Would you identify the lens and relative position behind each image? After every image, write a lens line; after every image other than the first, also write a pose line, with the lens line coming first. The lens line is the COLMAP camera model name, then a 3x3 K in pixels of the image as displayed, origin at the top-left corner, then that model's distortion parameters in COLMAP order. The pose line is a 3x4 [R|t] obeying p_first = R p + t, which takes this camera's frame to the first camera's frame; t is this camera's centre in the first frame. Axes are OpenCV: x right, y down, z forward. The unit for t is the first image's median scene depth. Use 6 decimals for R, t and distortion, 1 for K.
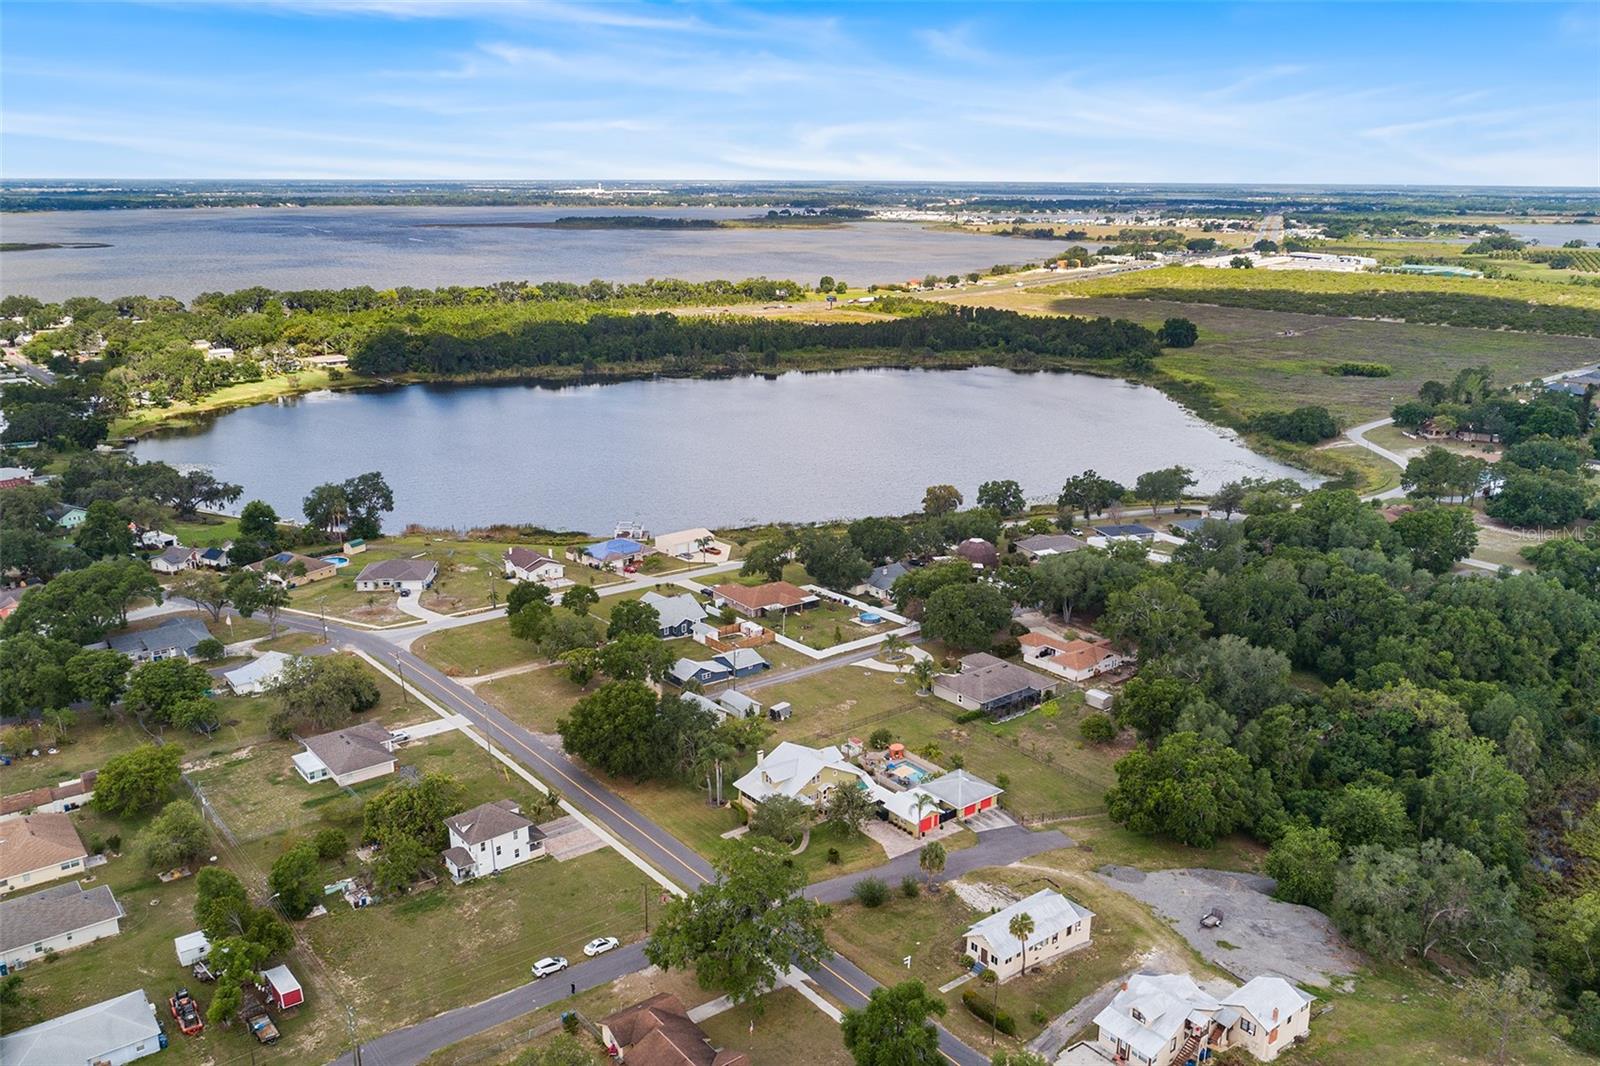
lens RADIAL K [[1281.6, 0, 800.0], [0, 1281.6, 533.0], [0, 0, 1]] dist [-0.014507, 0.004672]
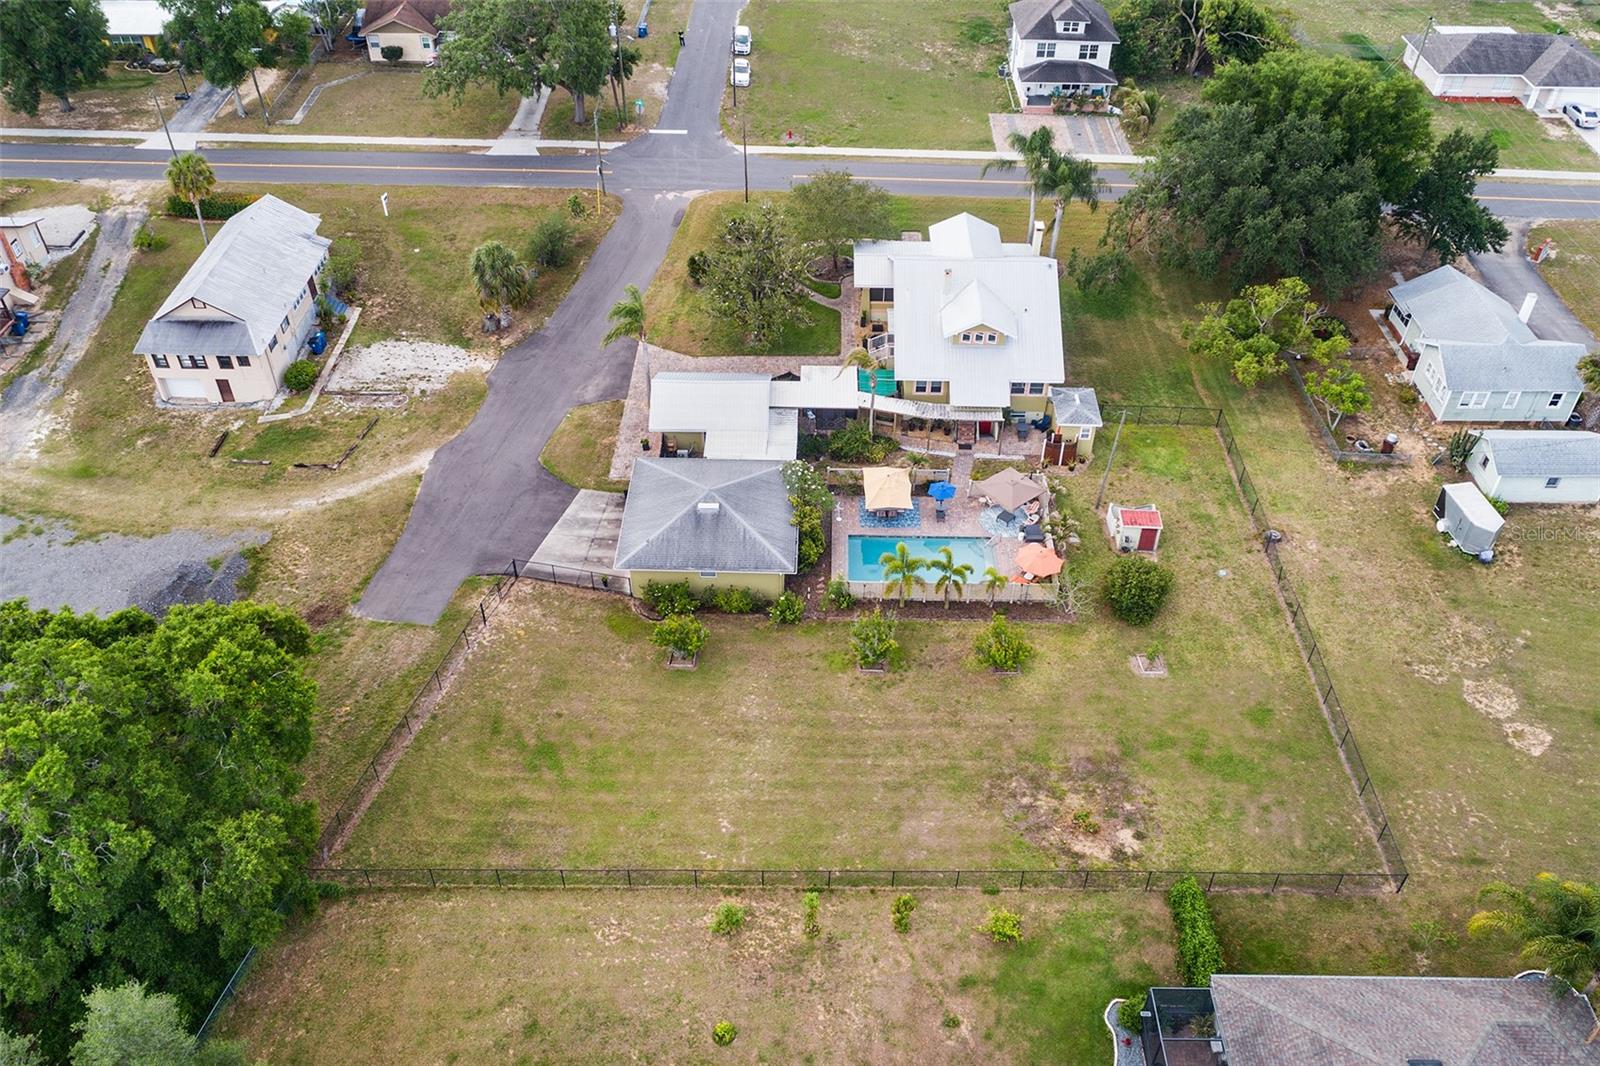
lens RADIAL K [[1281.6, 0, 800.0], [0, 1281.6, 533.0], [0, 0, 1]] dist [-0.014507, 0.004672]
pose [[-0.634697, 0.506214, -0.583872, 0.198616], [-0.212497, 0.612107, 0.761689, -0.046049], [0.742970, 0.607513, -0.280934, 0.696198]]
